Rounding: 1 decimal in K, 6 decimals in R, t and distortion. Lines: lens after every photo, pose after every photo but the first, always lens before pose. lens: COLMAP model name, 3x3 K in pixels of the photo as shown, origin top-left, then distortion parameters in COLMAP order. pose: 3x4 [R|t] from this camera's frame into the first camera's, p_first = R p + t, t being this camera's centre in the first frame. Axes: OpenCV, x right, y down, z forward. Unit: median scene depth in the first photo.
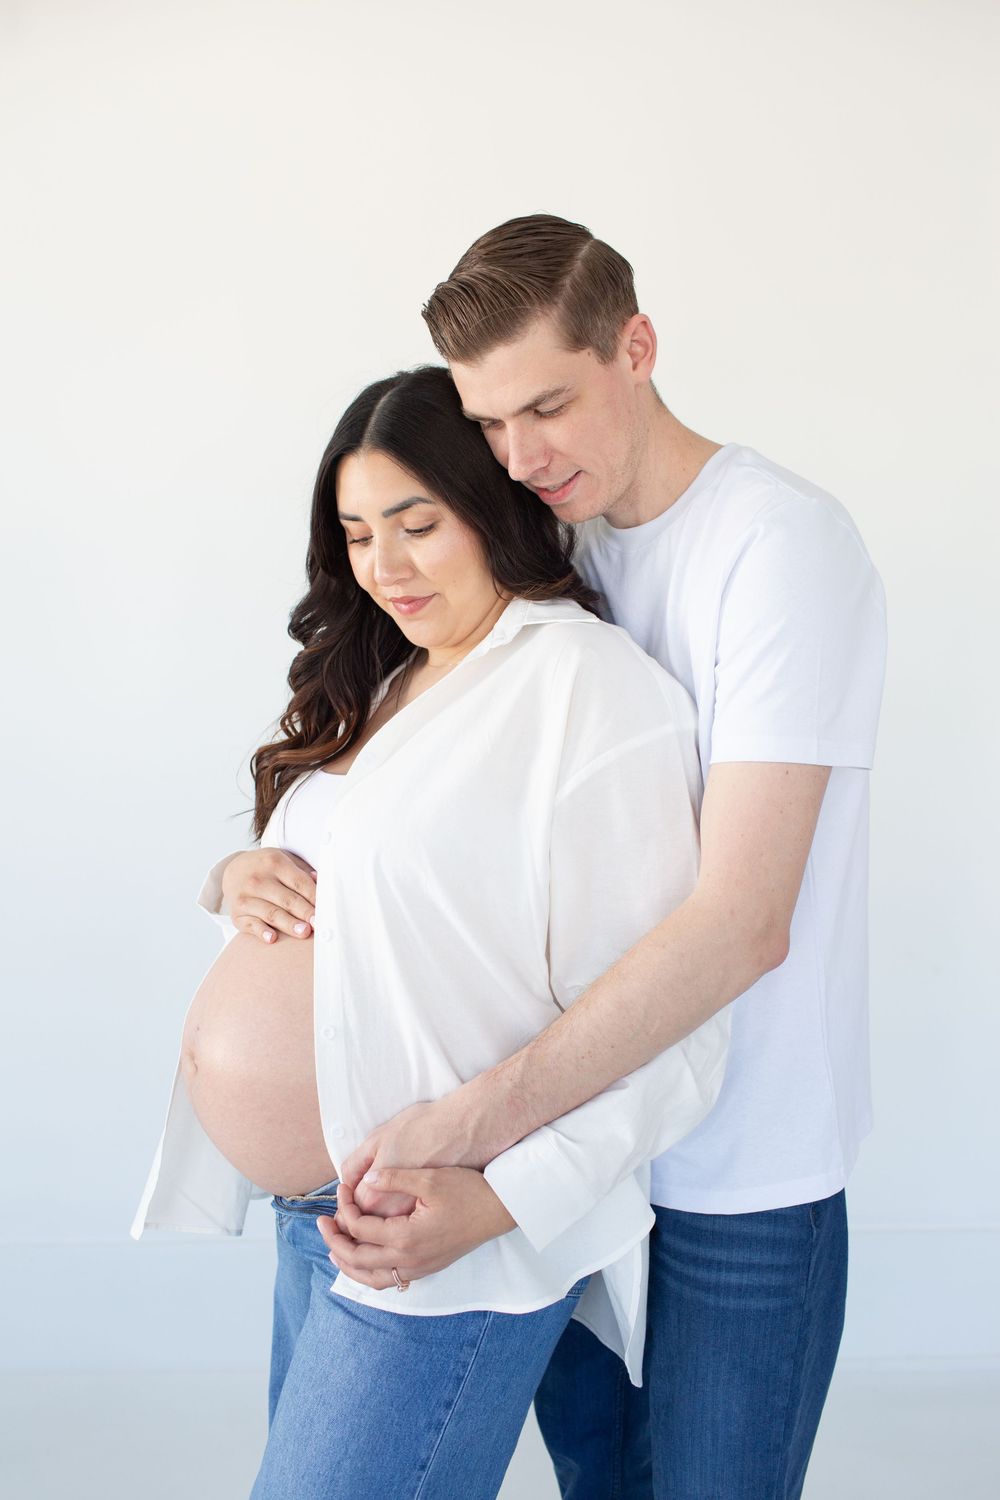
lens RADIAL K [[1513.5, 0, 500.0], [0, 1513.5, 750.0], [0, 0, 1]] dist [0.214194, 0.005622]
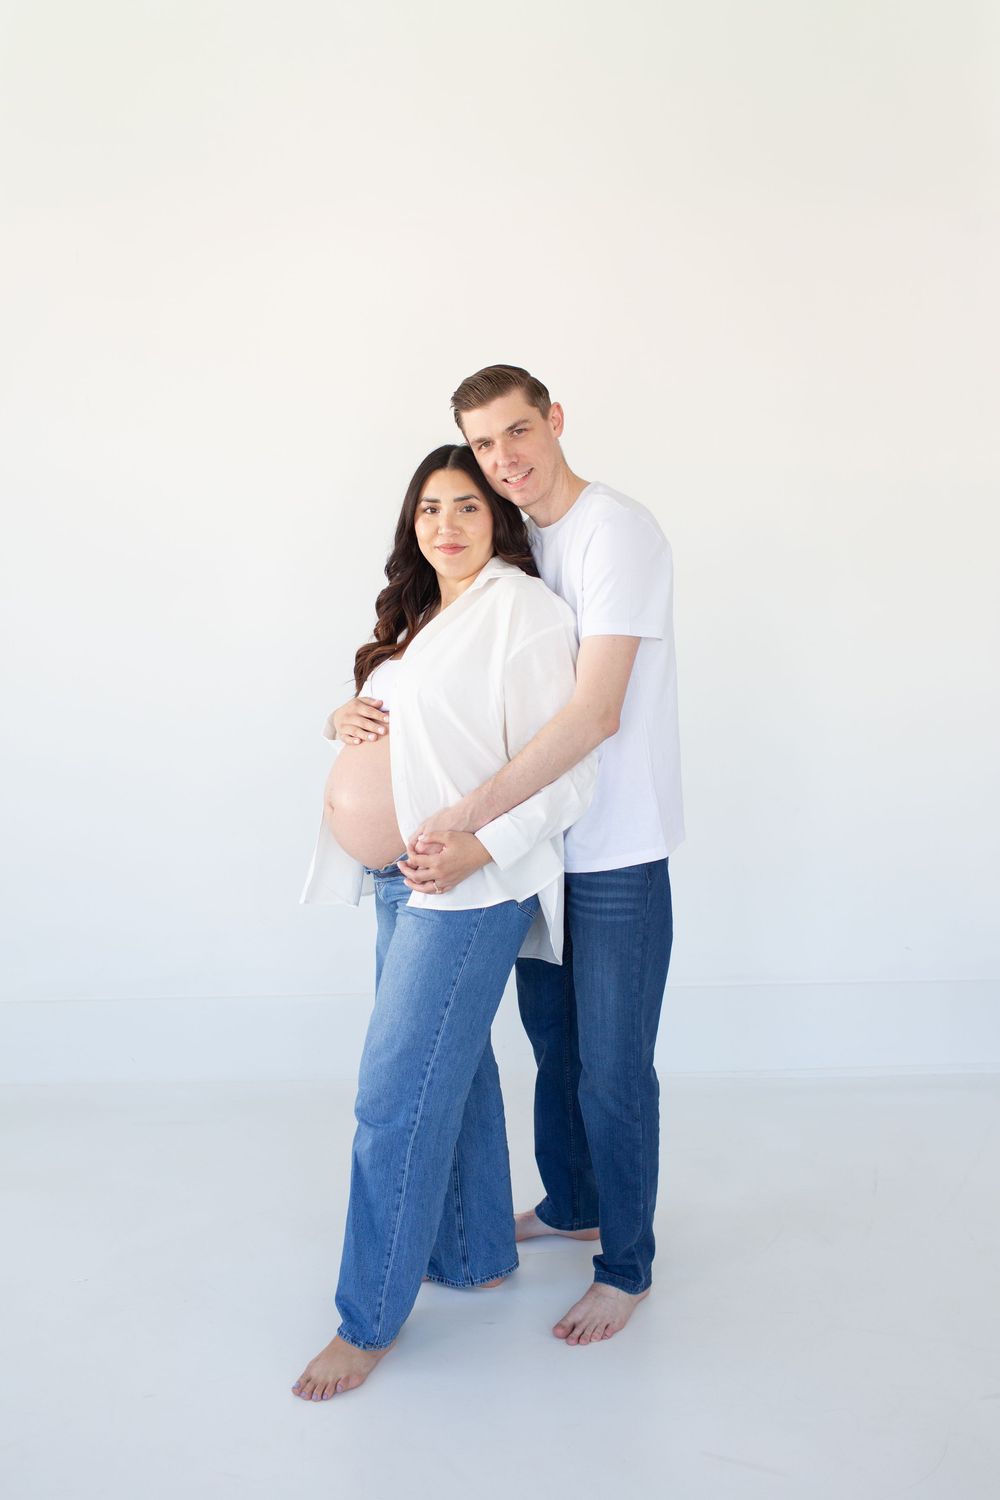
lens RADIAL K [[1513.5, 0, 500.0], [0, 1513.5, 750.0], [0, 0, 1]] dist [0.214194, 0.005622]
pose [[0.998718, -0.039511, -0.031649, 0.088172], [0.038766, 0.998964, -0.023823, 0.197960], [0.032557, 0.022566, 0.999215, -1.014873]]
